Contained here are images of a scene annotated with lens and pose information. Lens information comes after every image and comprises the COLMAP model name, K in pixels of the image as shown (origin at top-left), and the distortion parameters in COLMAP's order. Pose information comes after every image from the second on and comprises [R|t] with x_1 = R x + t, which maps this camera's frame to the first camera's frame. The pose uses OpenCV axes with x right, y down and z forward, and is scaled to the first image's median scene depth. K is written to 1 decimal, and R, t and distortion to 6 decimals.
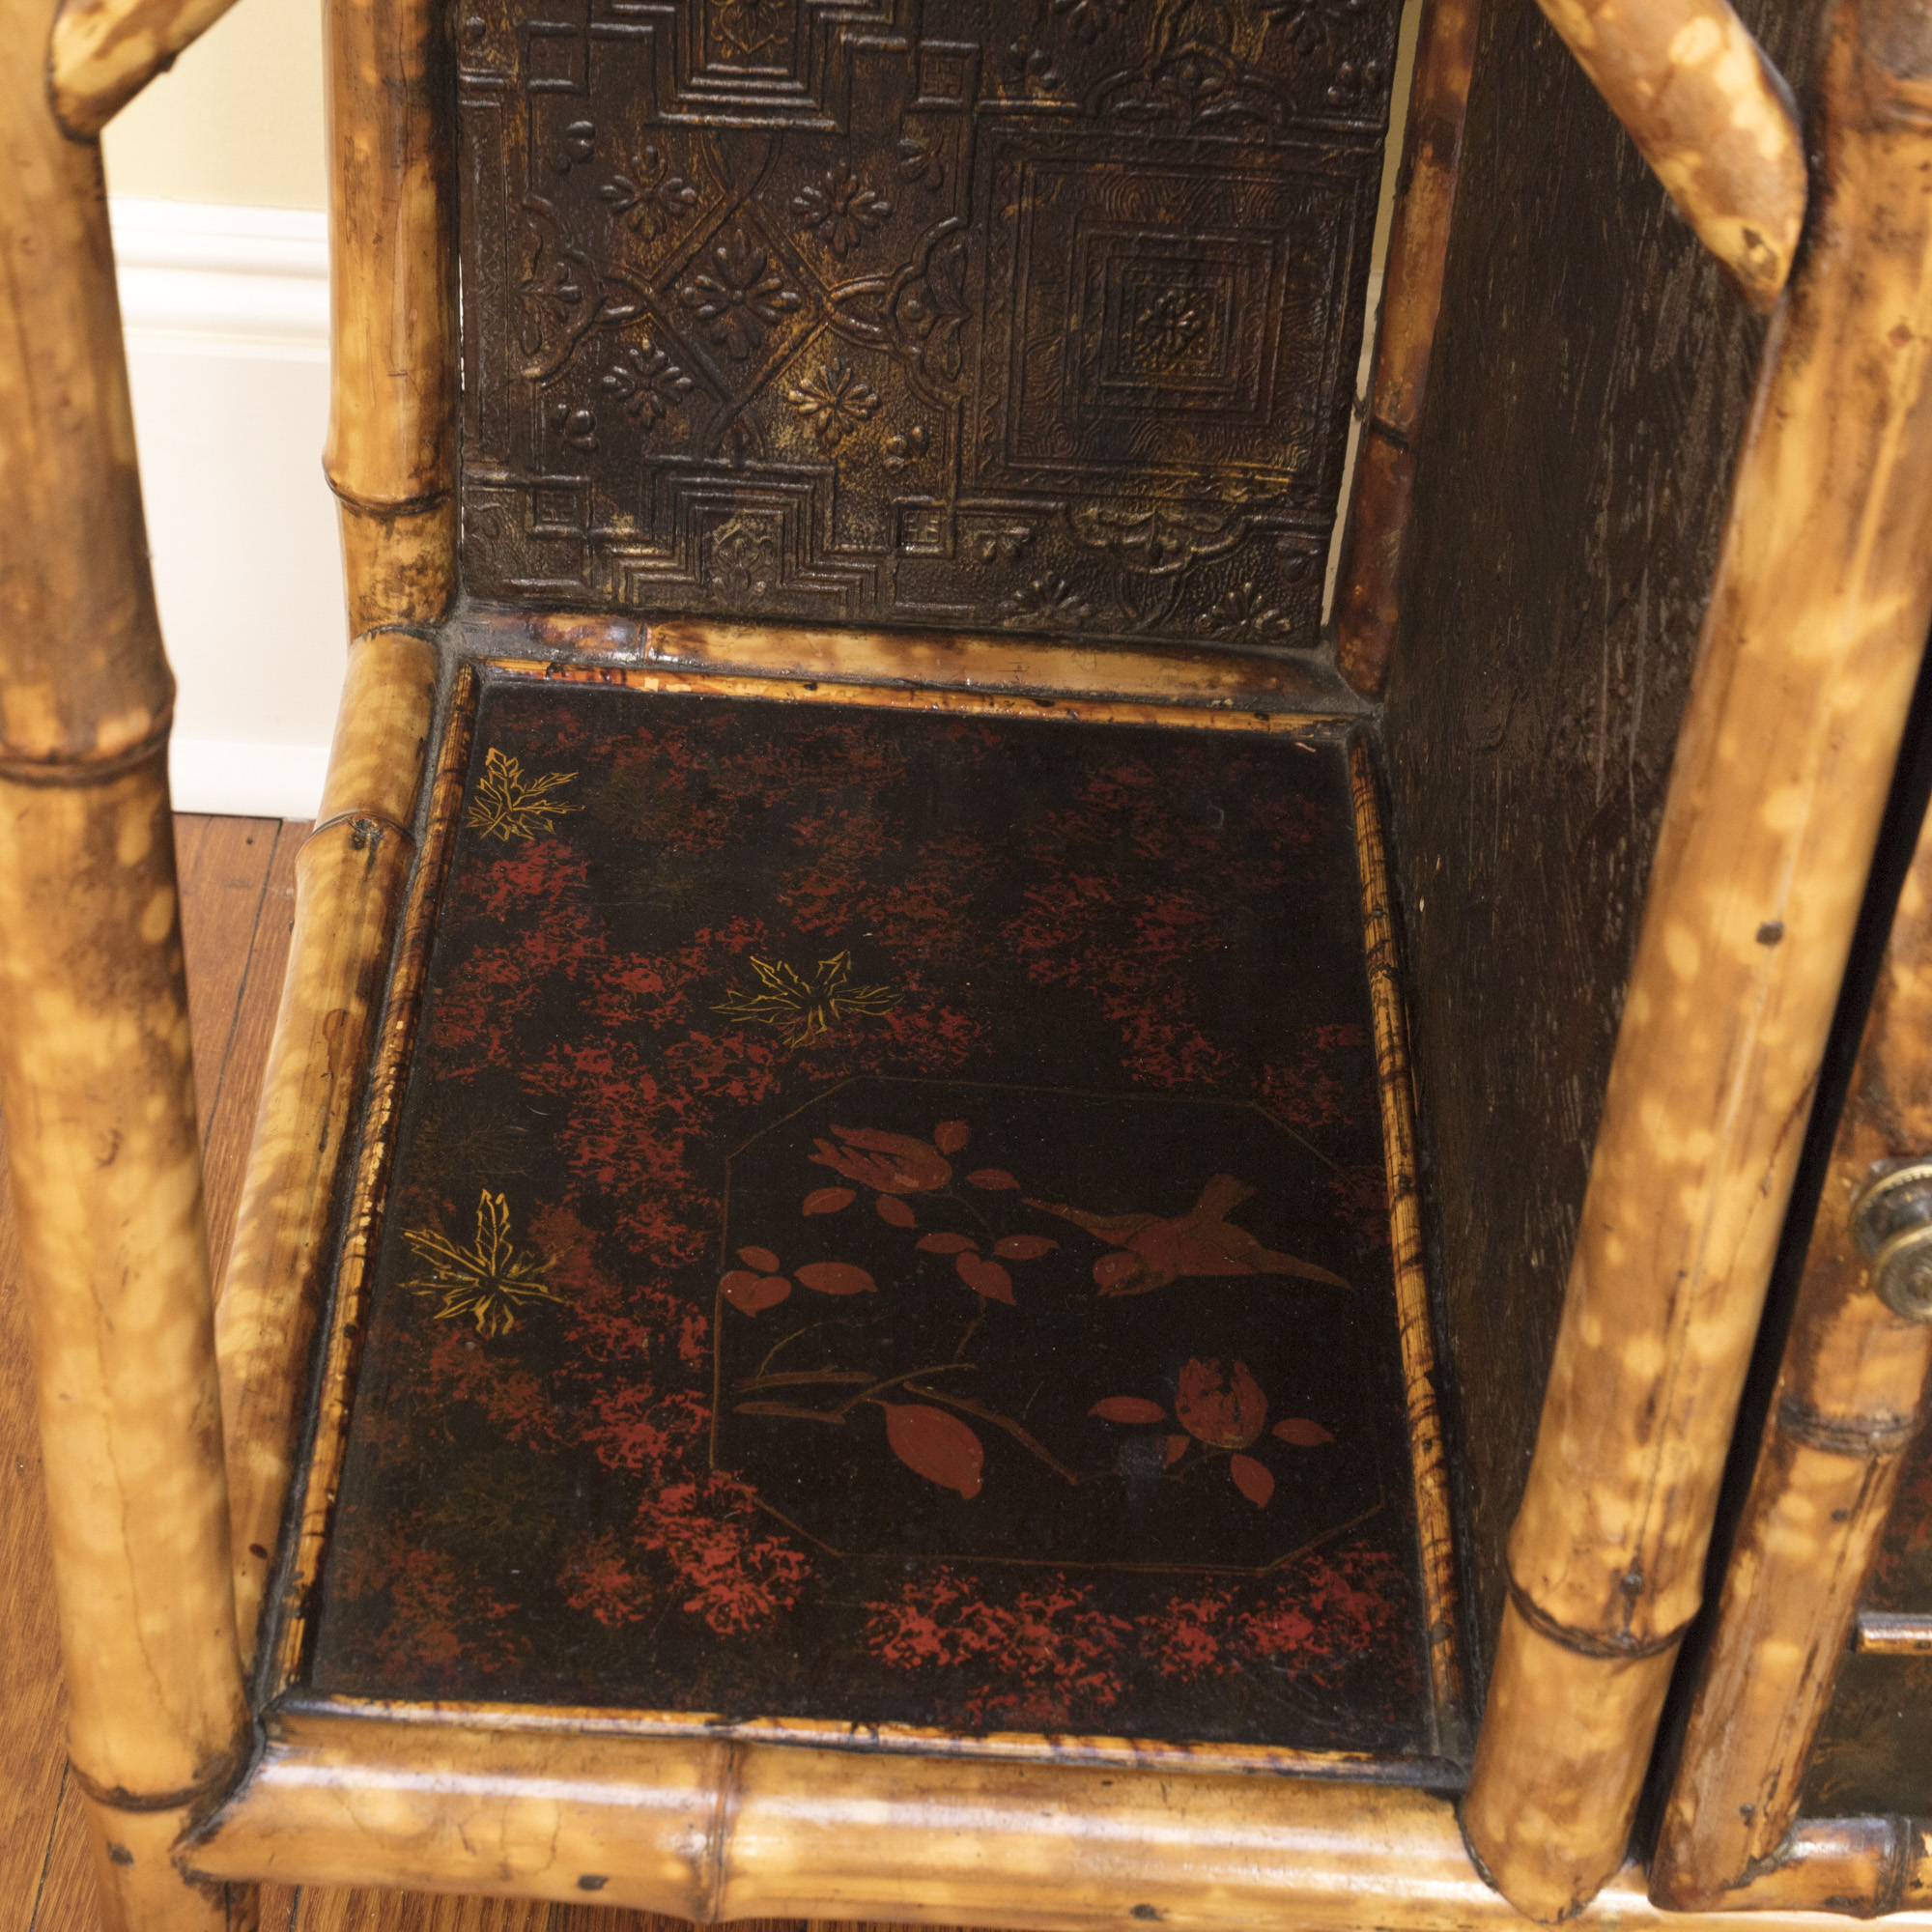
lens RADIAL K [[4052.2, 0, 889.0], [0, 4052.2, 1169.4], [0, 0, 1]] dist [0.007366, 0.000000]
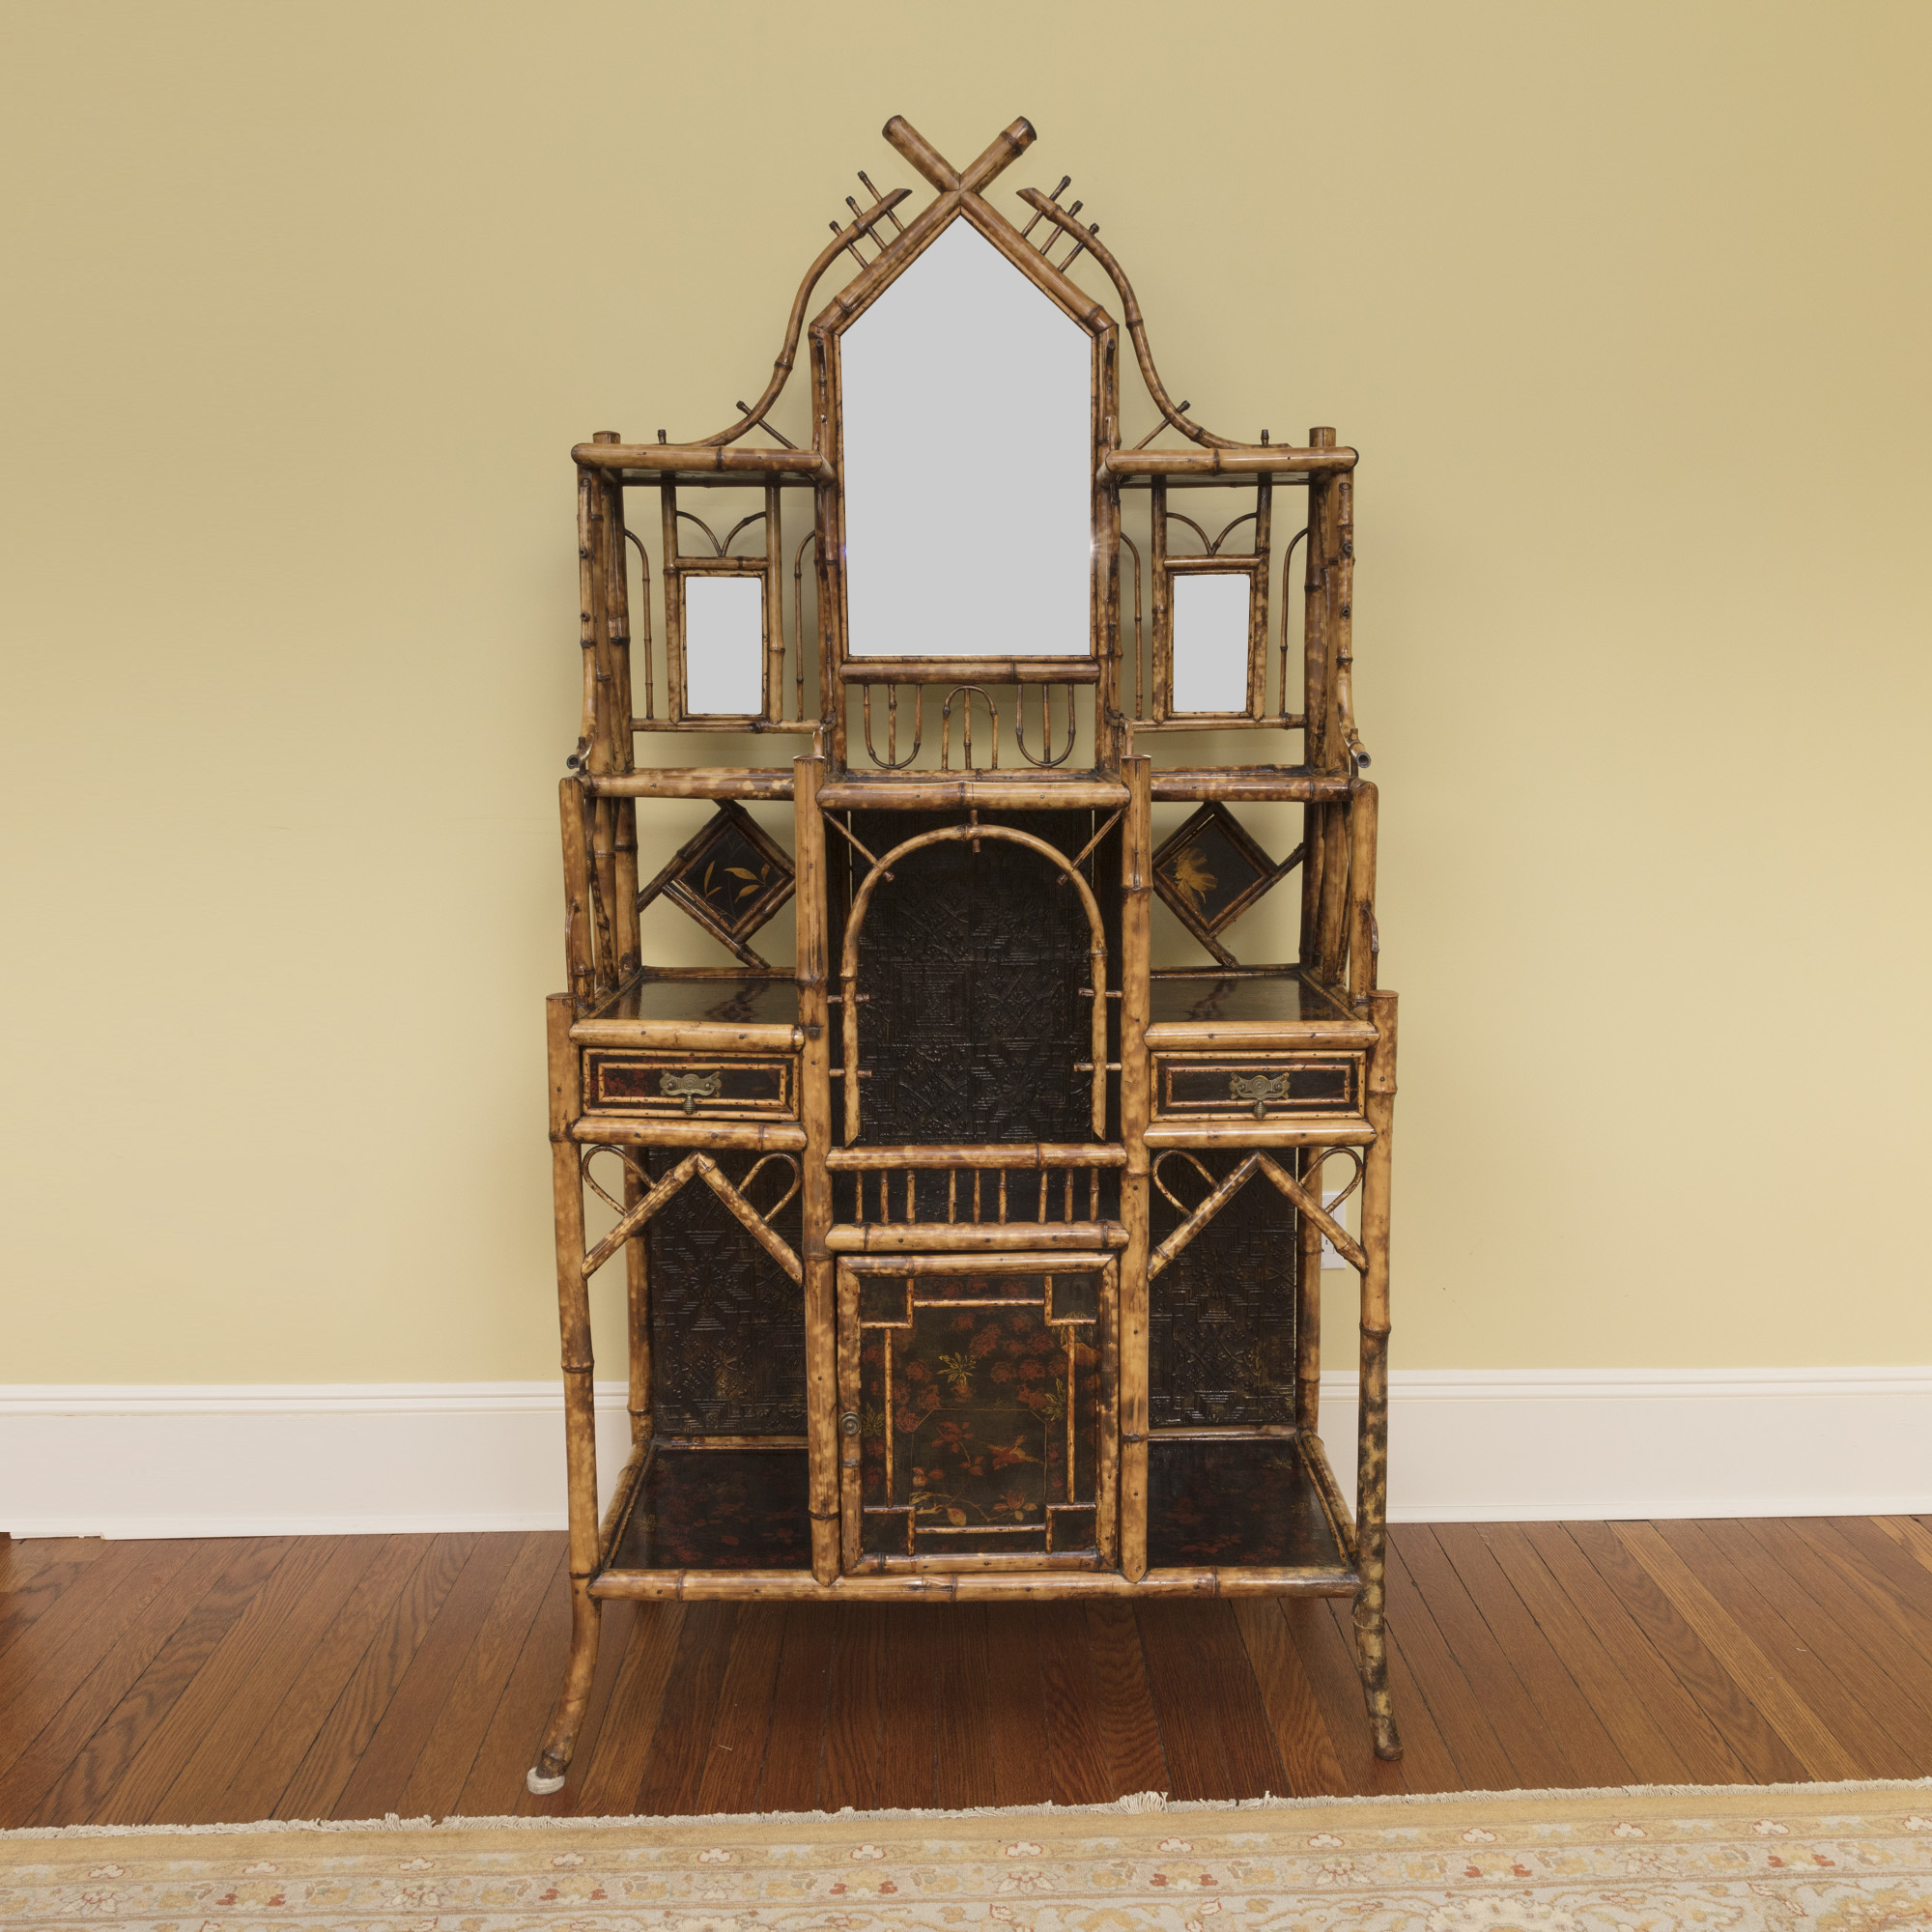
lens RADIAL K [[1902.8, 0, 1007.0], [0, 1902.8, 973.6], [0, 0, 1]] dist [0.010251, 0.000000]
pose [[0.996997, -0.061565, 0.046966, 0.320290], [0.077157, 0.841161, -0.535252, 0.857811], [-0.006553, 0.537268, 0.843386, -1.627081]]
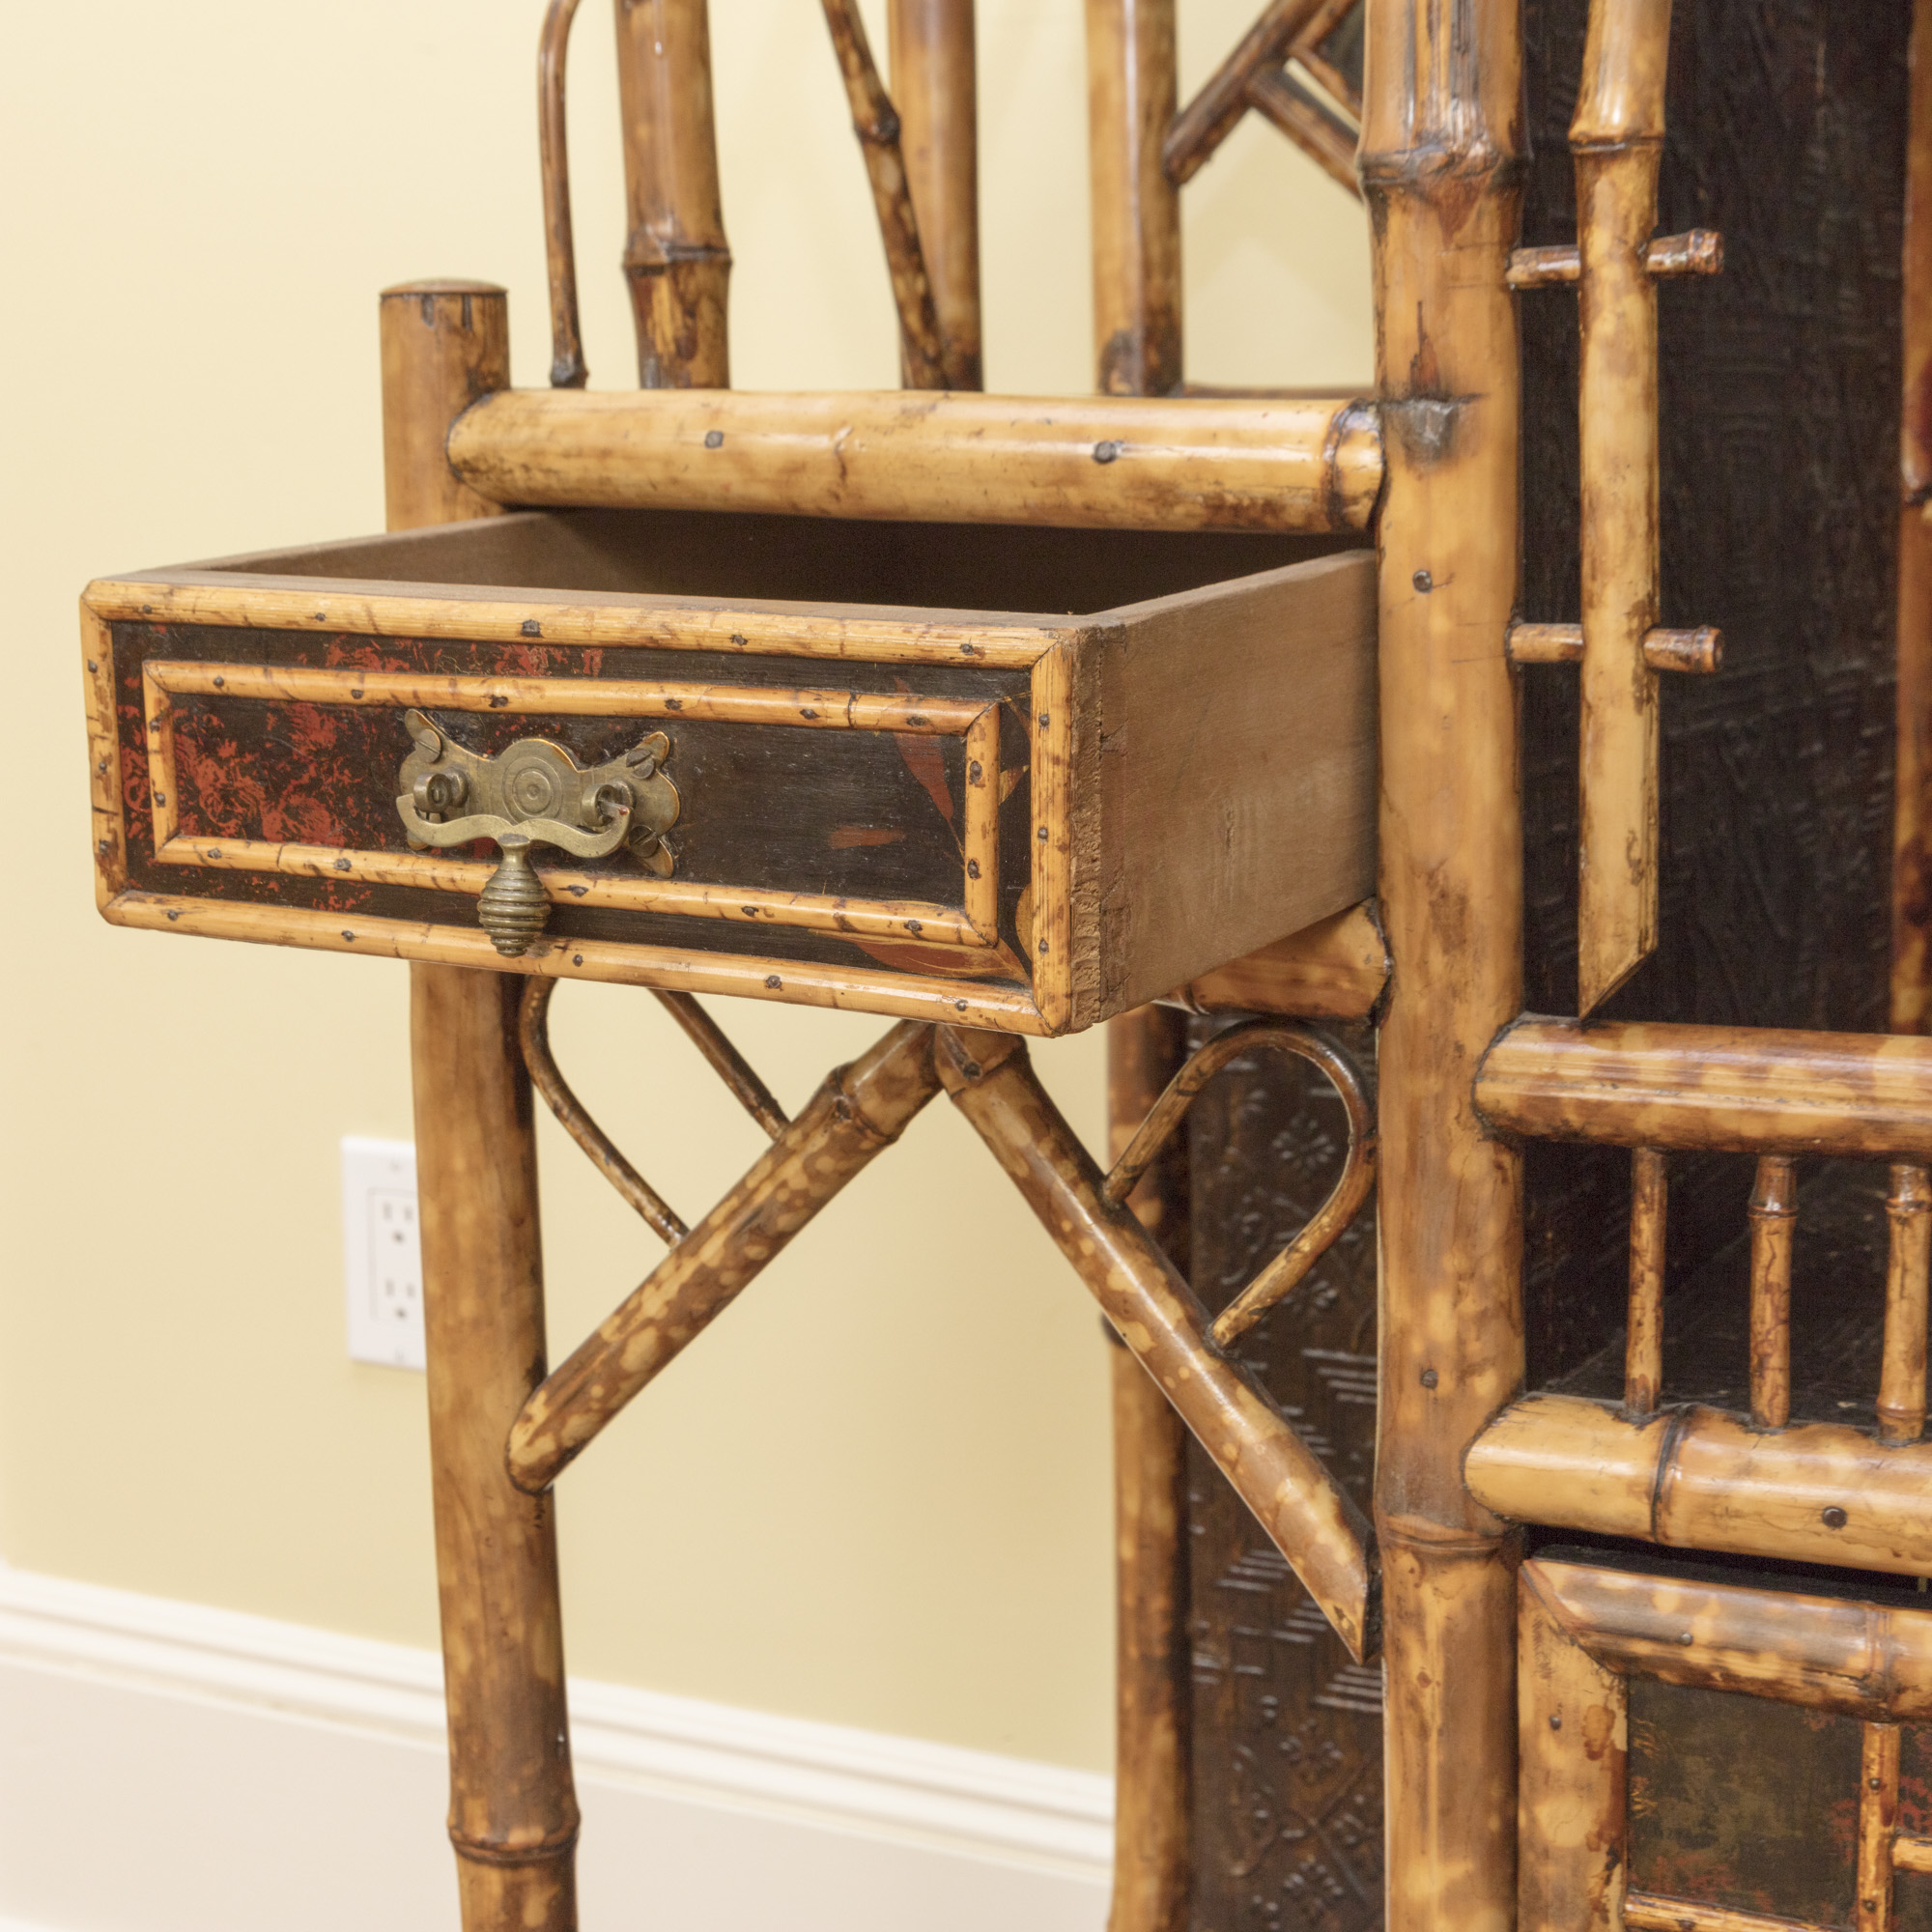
lens RADIAL K [[3434.1, 0, 921.4], [0, 3434.1, 946.9], [0, 0, 1]] dist [-0.012845, 0.000000]
pose [[0.891405, -0.002029, -0.453204, 0.464319], [-0.238432, 0.848316, -0.472769, 0.164815], [0.385419, 0.529487, 0.755709, -0.189431]]
